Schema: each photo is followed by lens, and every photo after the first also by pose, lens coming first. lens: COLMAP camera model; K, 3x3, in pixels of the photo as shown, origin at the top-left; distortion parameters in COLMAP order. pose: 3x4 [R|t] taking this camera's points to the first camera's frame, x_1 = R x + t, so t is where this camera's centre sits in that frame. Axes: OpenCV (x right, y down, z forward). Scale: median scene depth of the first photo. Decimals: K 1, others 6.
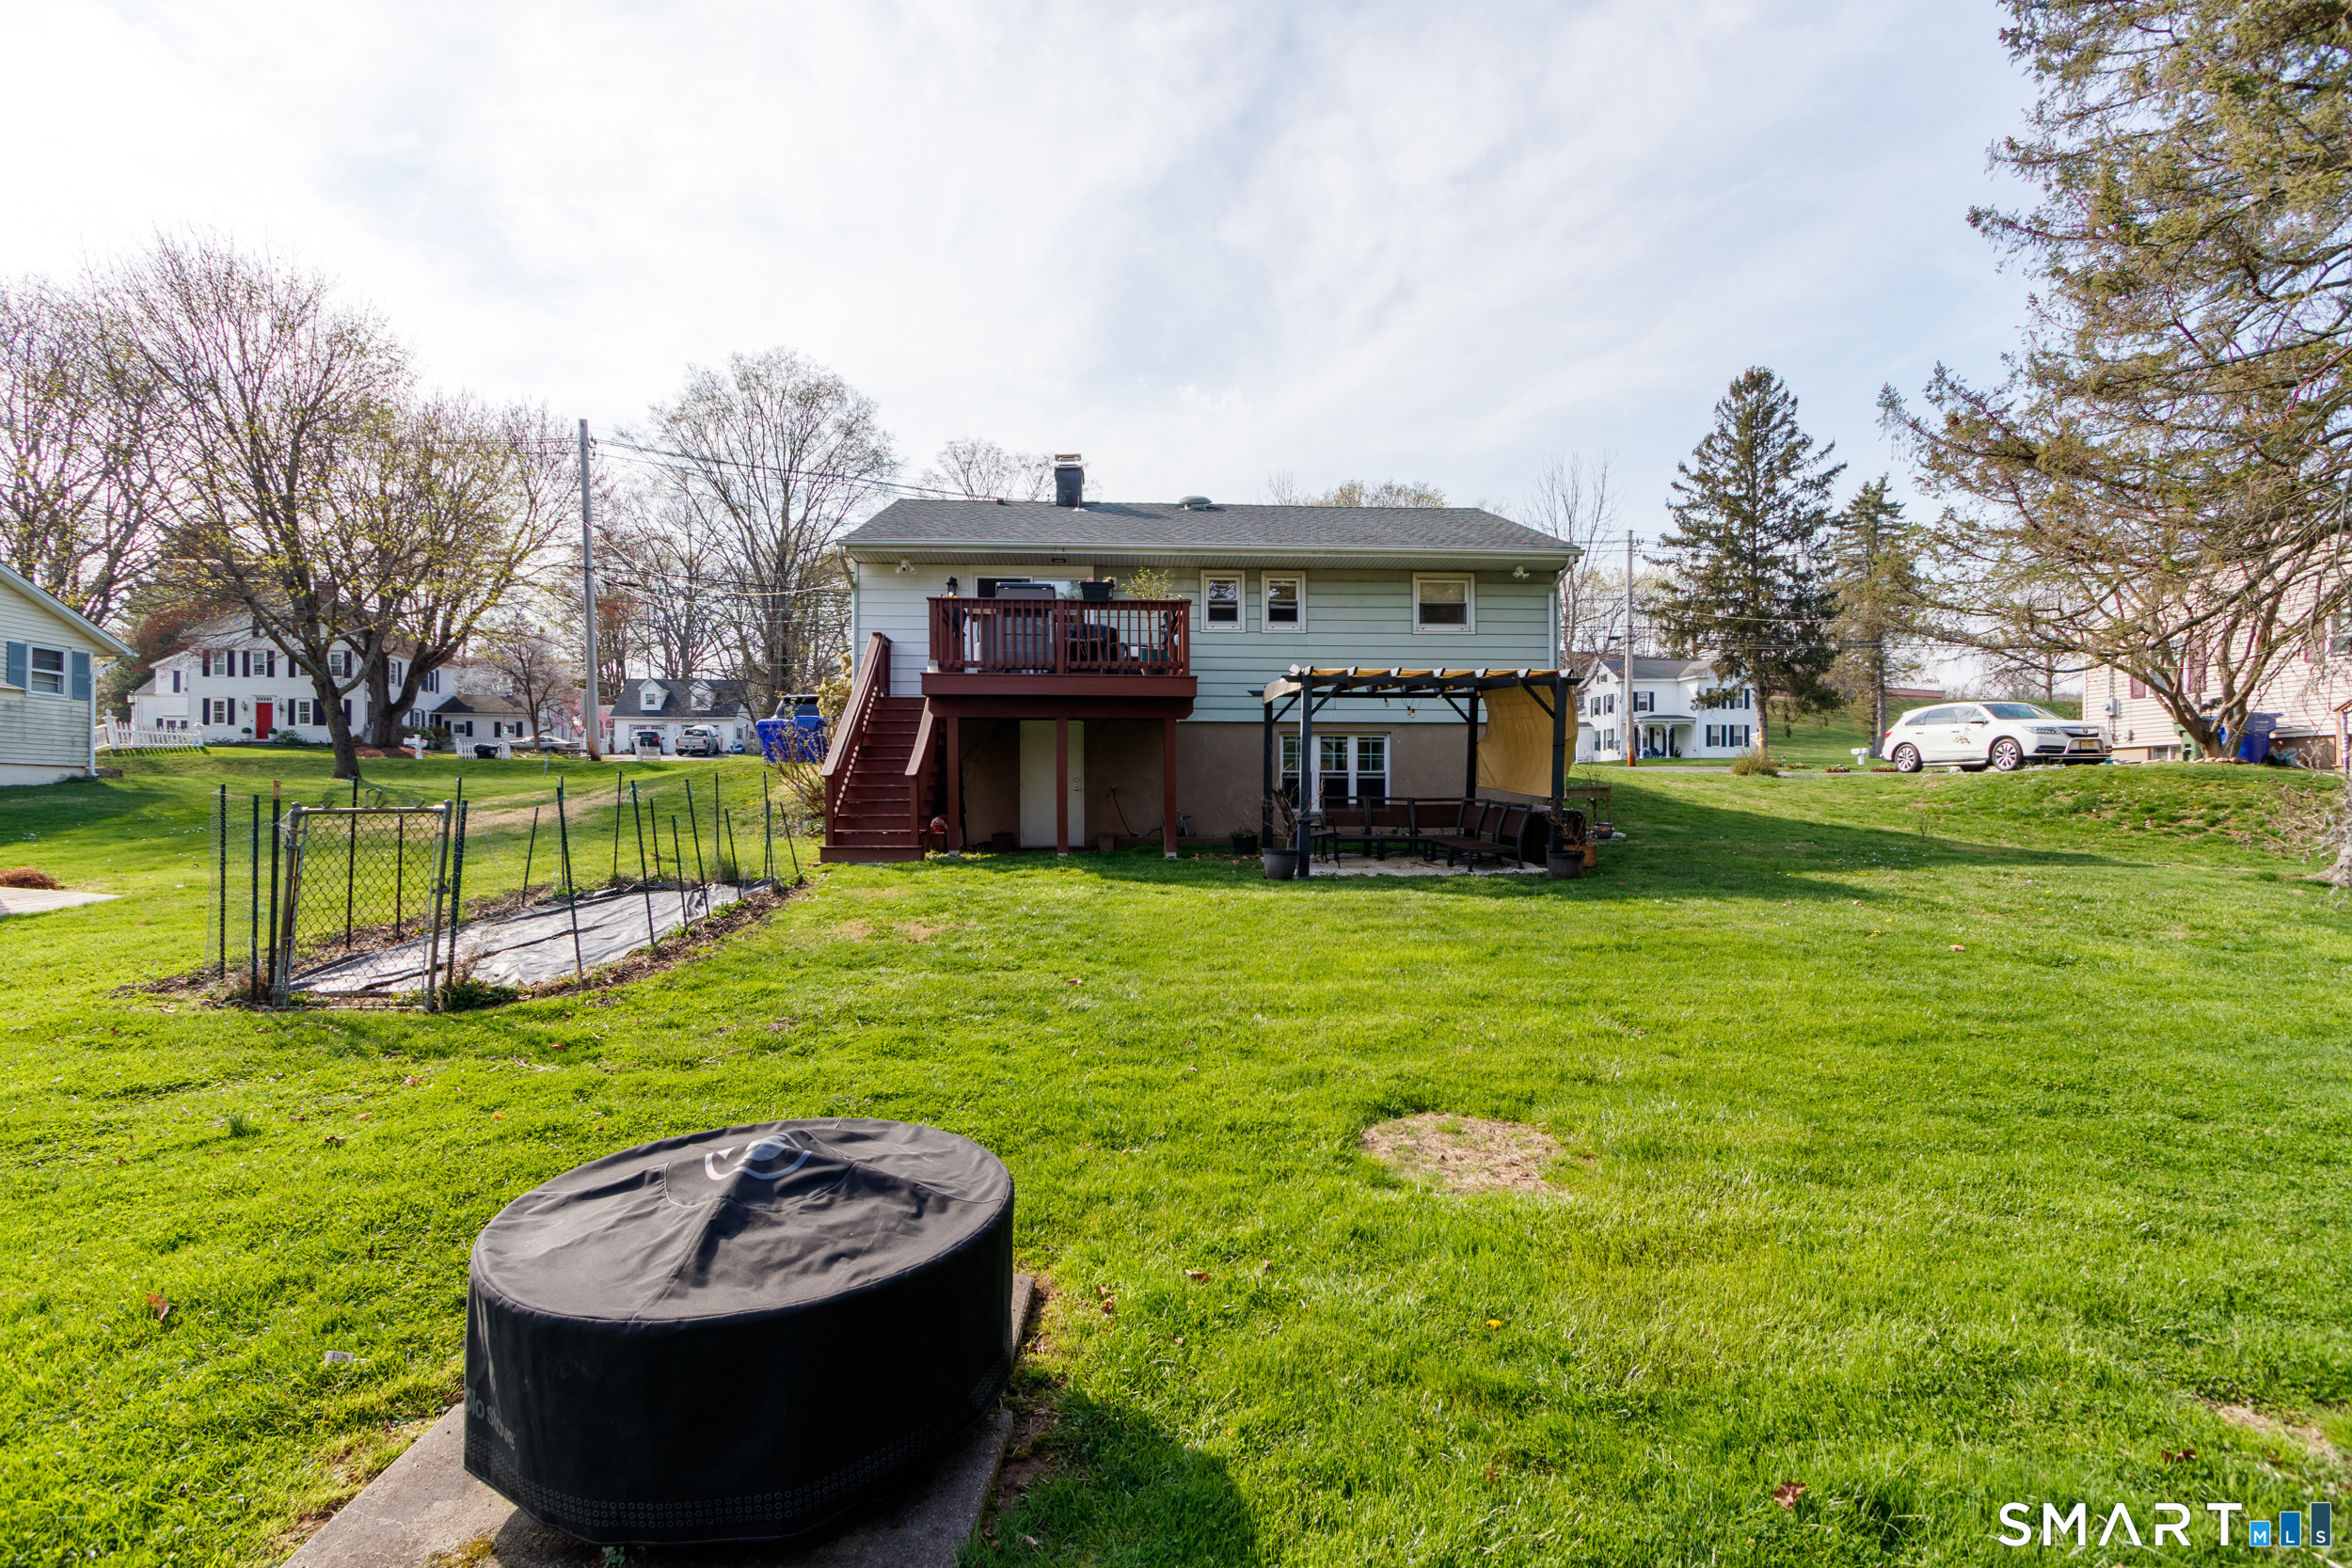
lens RADIAL K [[1081.0, 0, 1167.5], [0, 1081.0, 795.5], [0, 0, 1]] dist [-0.003449, -0.000136]
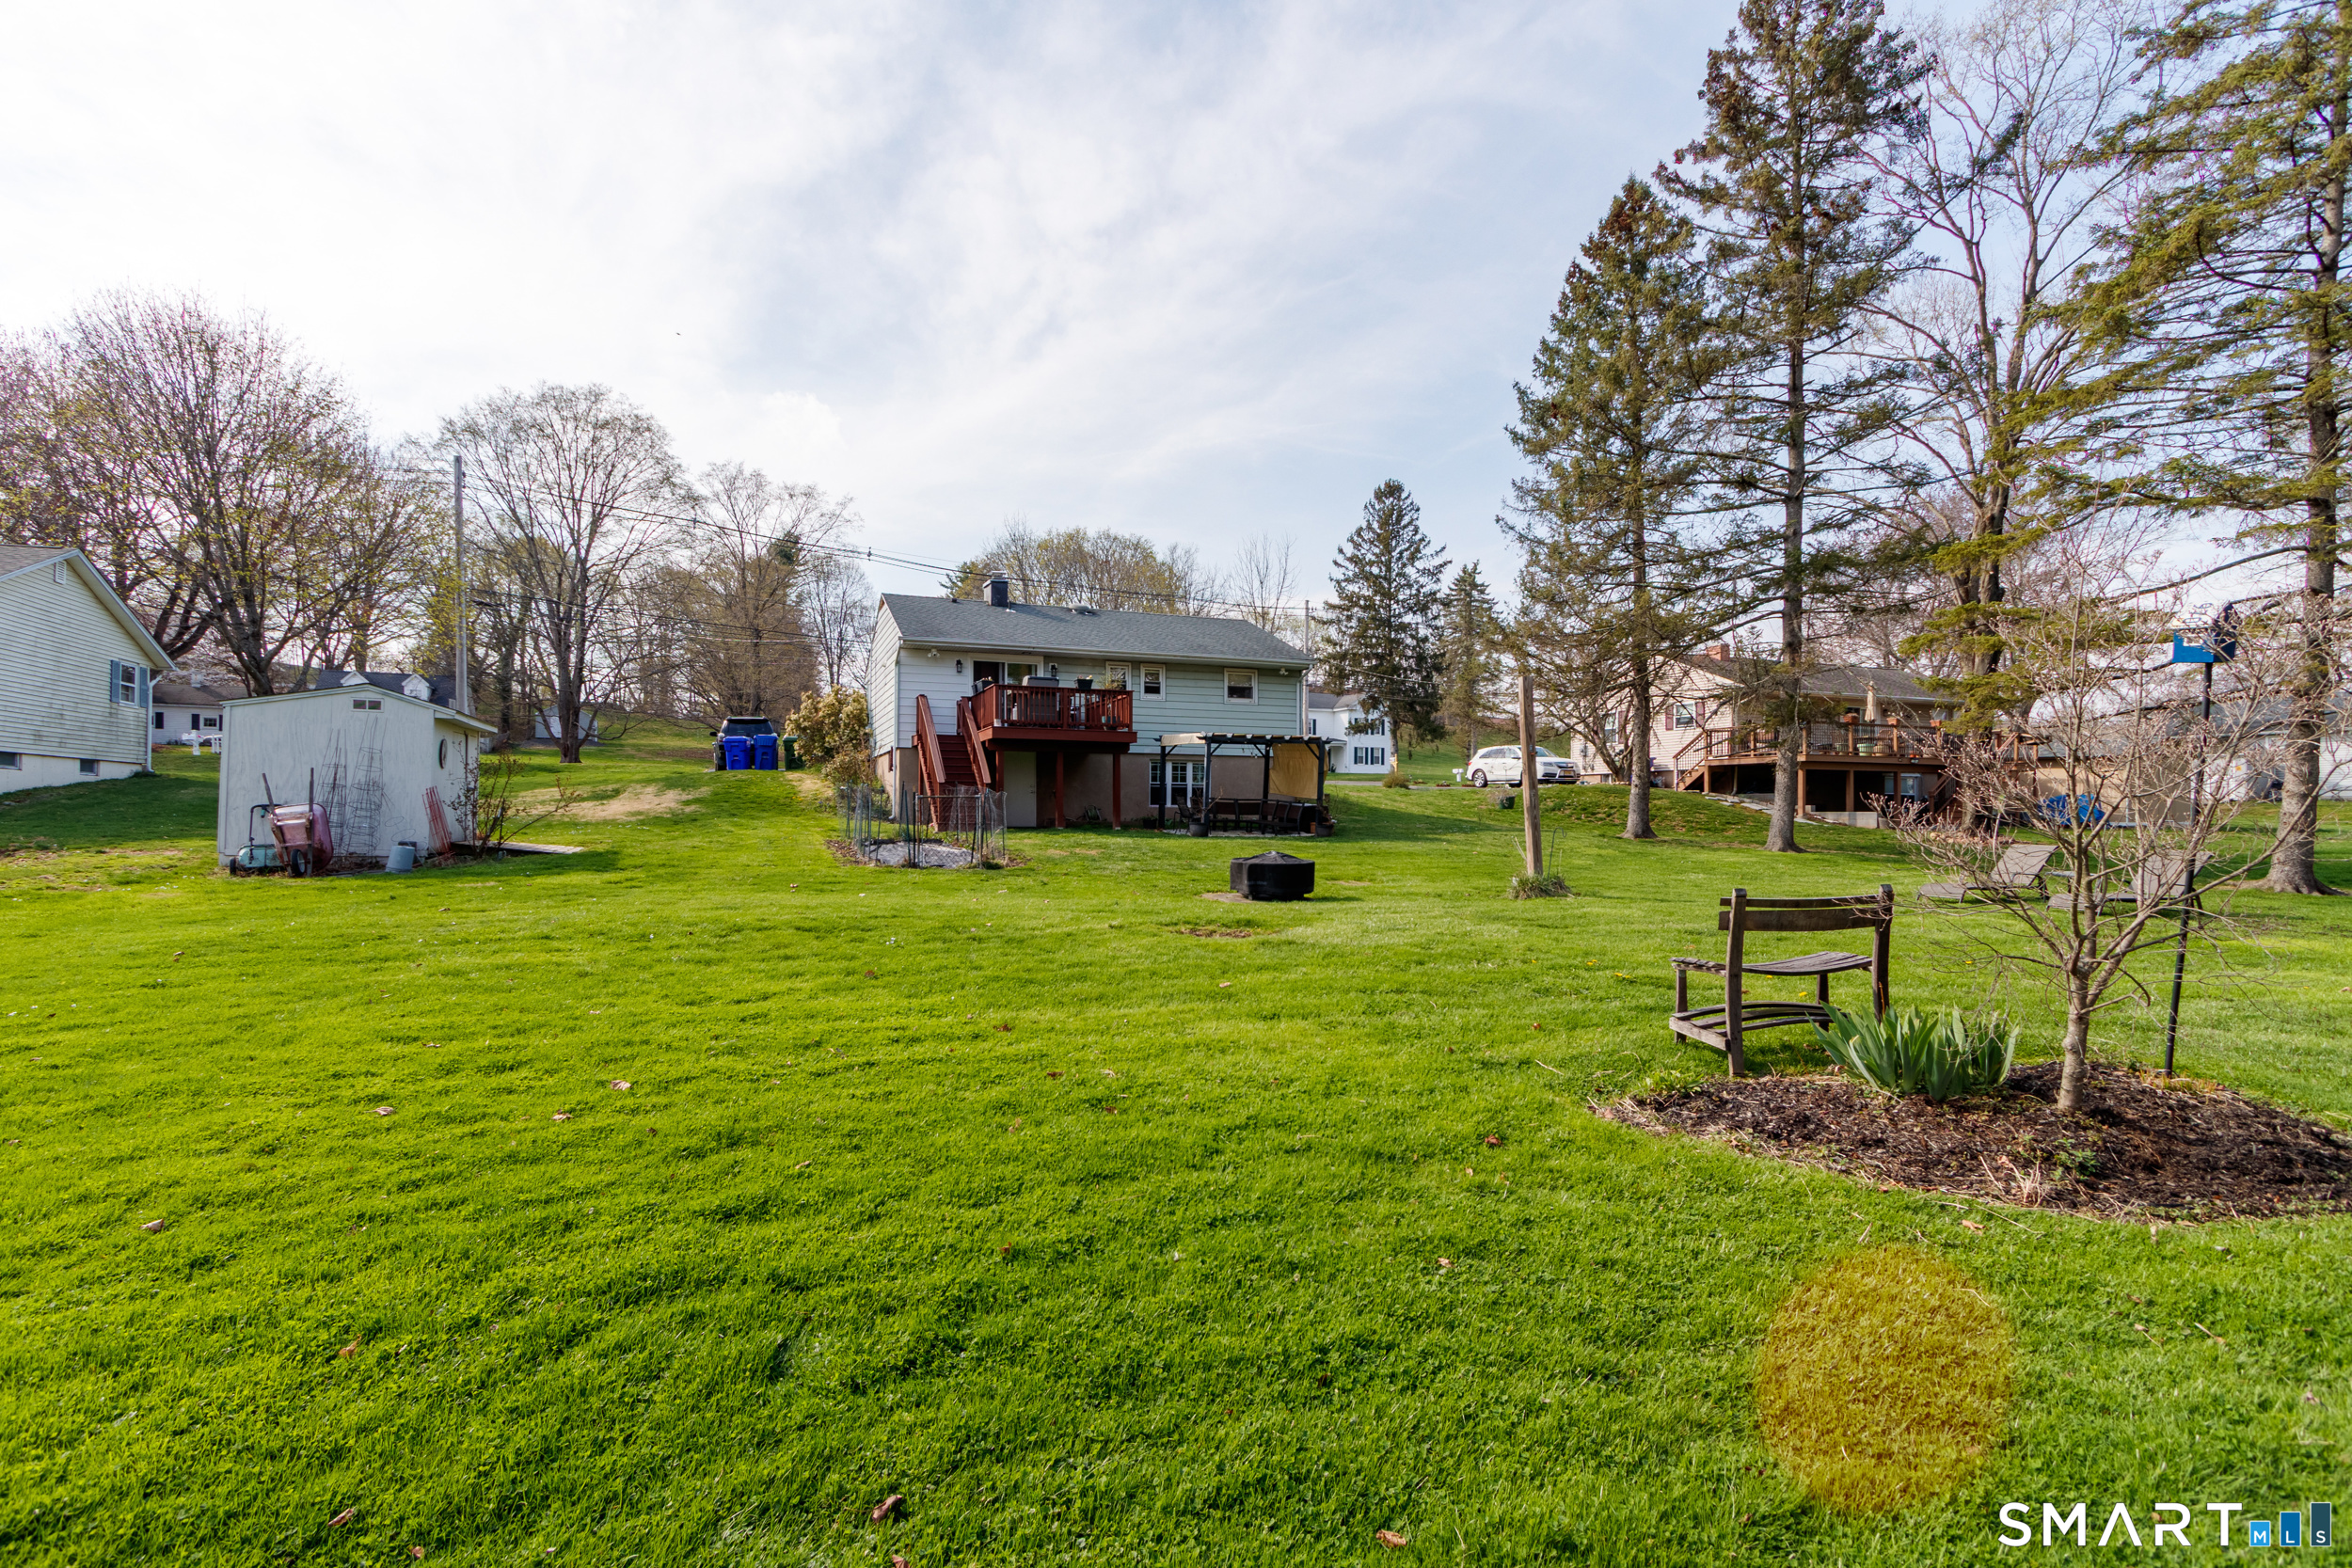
lens RADIAL K [[1081.0, 0, 1181.6], [0, 1081.0, 787.0], [0, 0, 1]] dist [-0.003449, -0.000136]
pose [[0.950637, 0.012258, 0.310063, -0.109911], [-0.008148, 0.999861, -0.014546, 0.002498], [-0.310199, 0.011302, 0.950605, -0.181954]]
